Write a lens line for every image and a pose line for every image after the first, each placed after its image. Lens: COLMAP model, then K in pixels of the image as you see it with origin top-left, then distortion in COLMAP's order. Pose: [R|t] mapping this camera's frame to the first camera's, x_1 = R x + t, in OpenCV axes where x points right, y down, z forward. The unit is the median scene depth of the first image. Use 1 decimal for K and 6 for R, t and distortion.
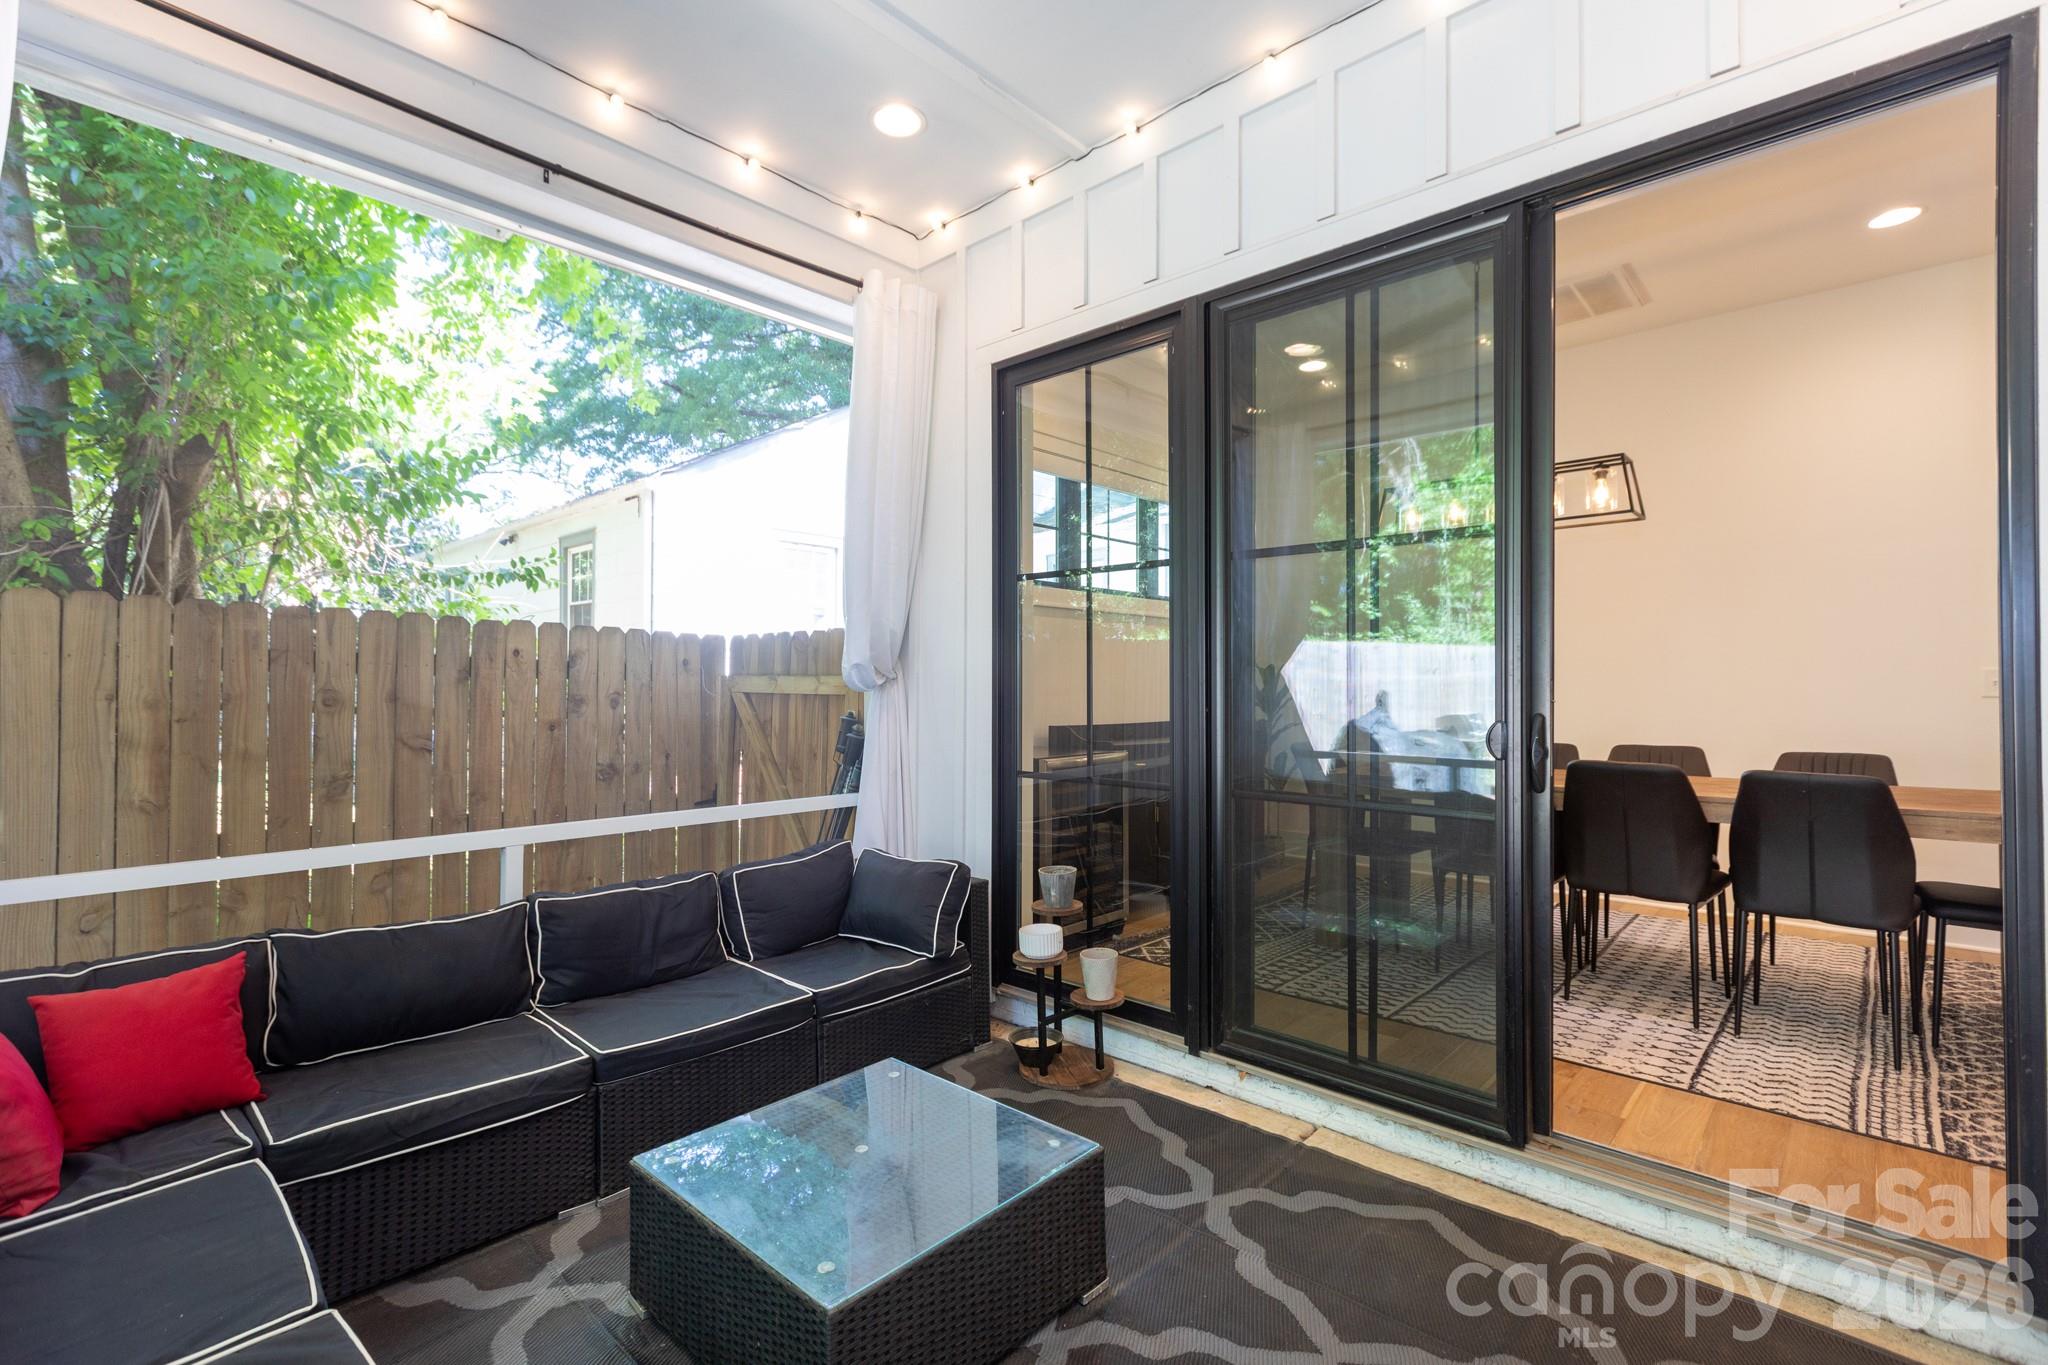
lens RADIAL K [[923.0, 0, 1017.6], [0, 923.0, 676.5], [0, 0, 1]] dist [0.003045, -0.000096]
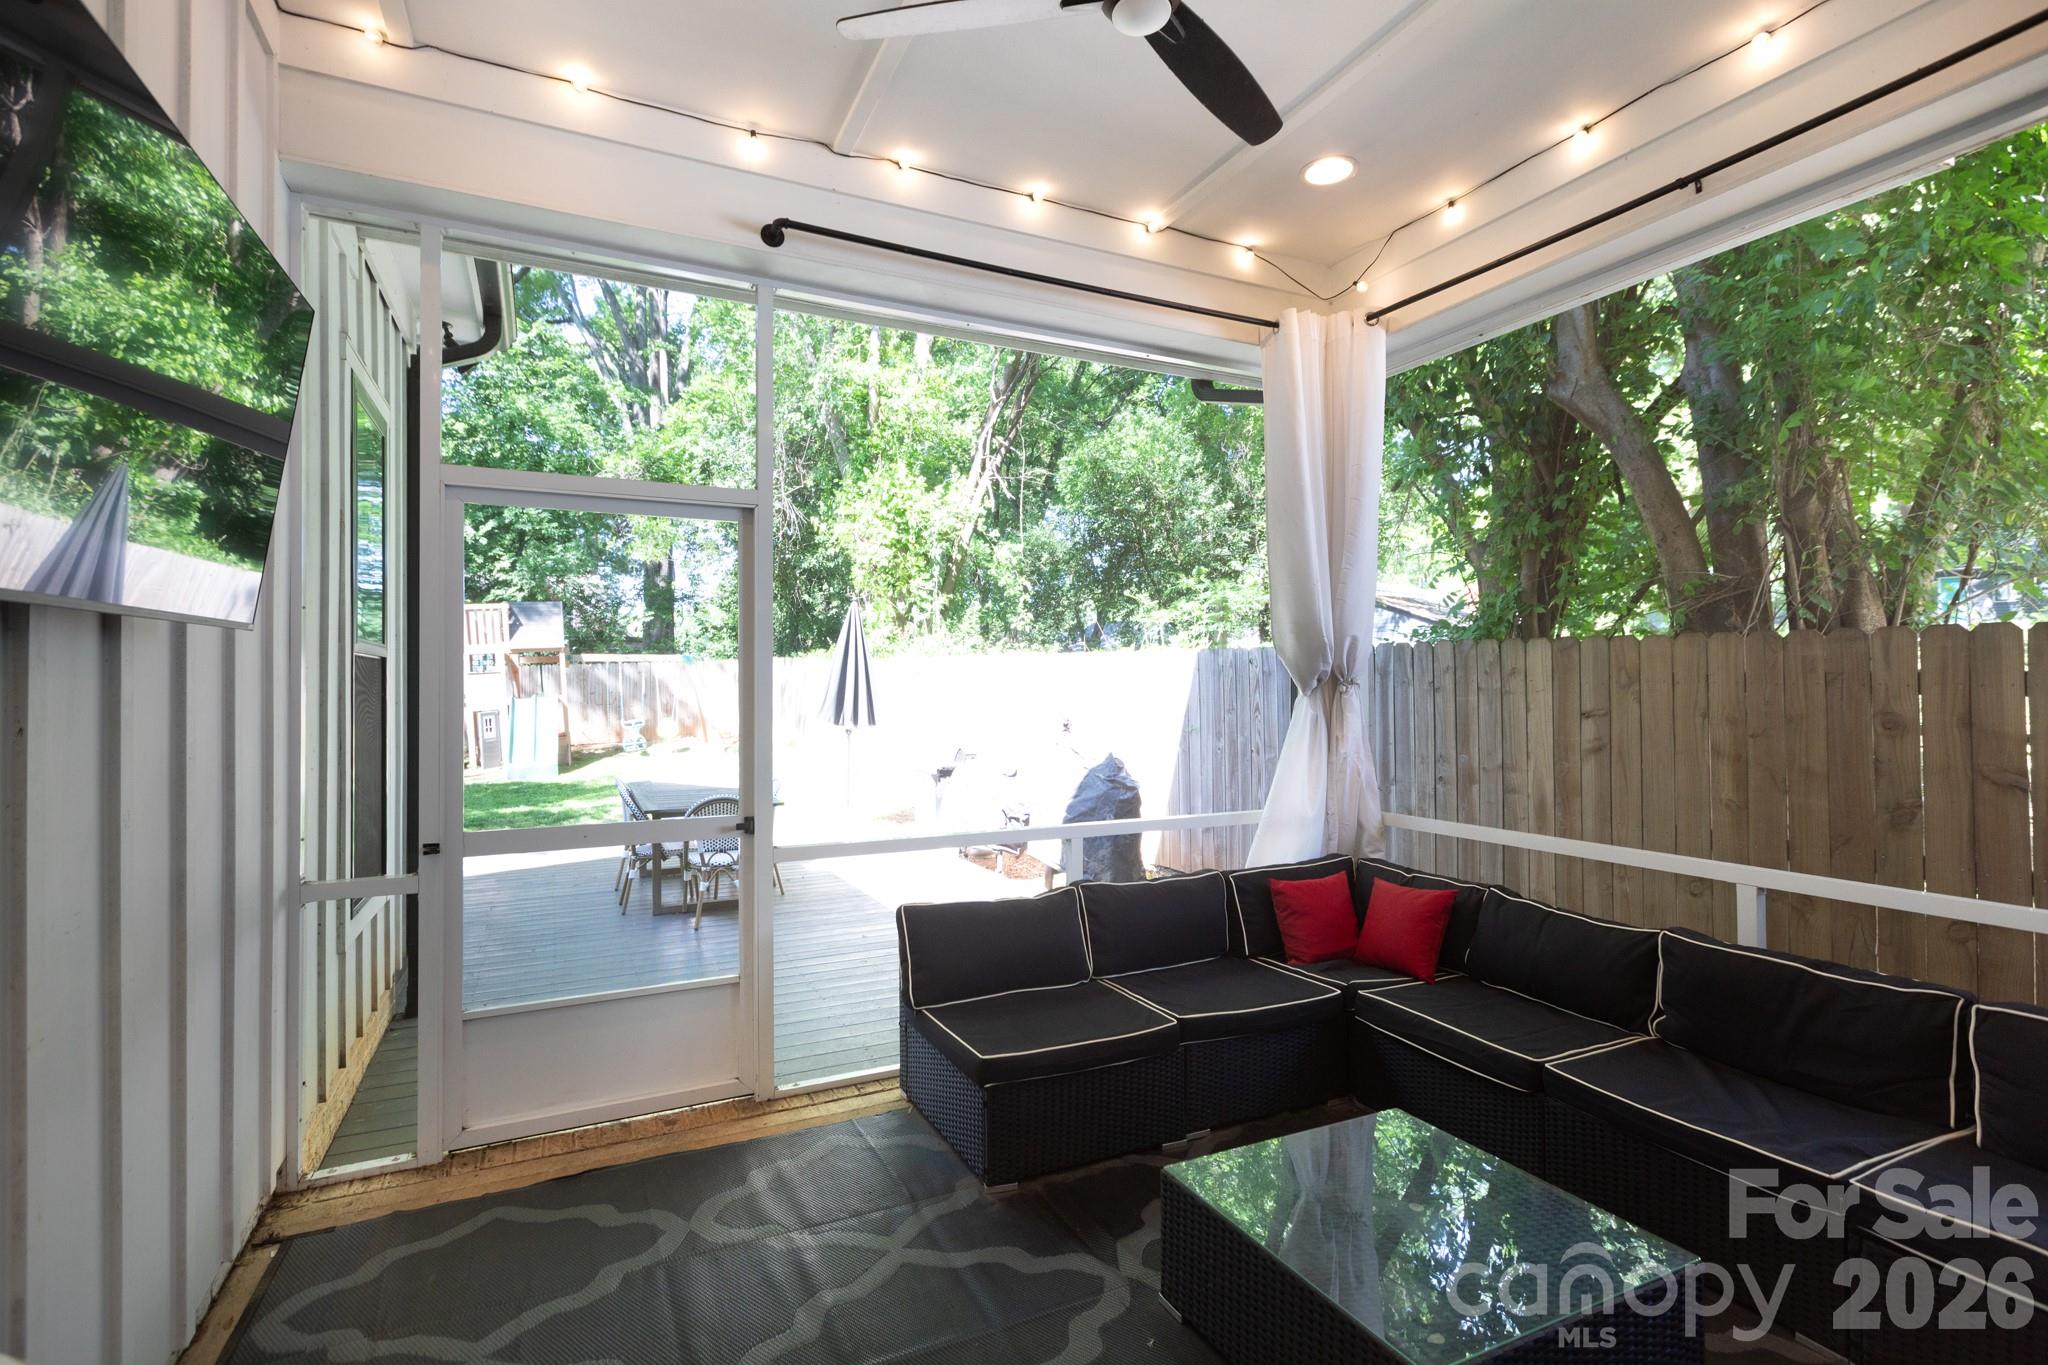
lens RADIAL K [[911.5, 0, 1025.9], [0, 911.5, 678.1], [0, 0, 1]] dist [-0.002983, -0.000777]
pose [[-0.360082, -0.008355, -0.932883, 0.485295], [0.015259, 0.999773, -0.014843, -0.022030], [0.932796, -0.019579, -0.359873, 0.532587]]
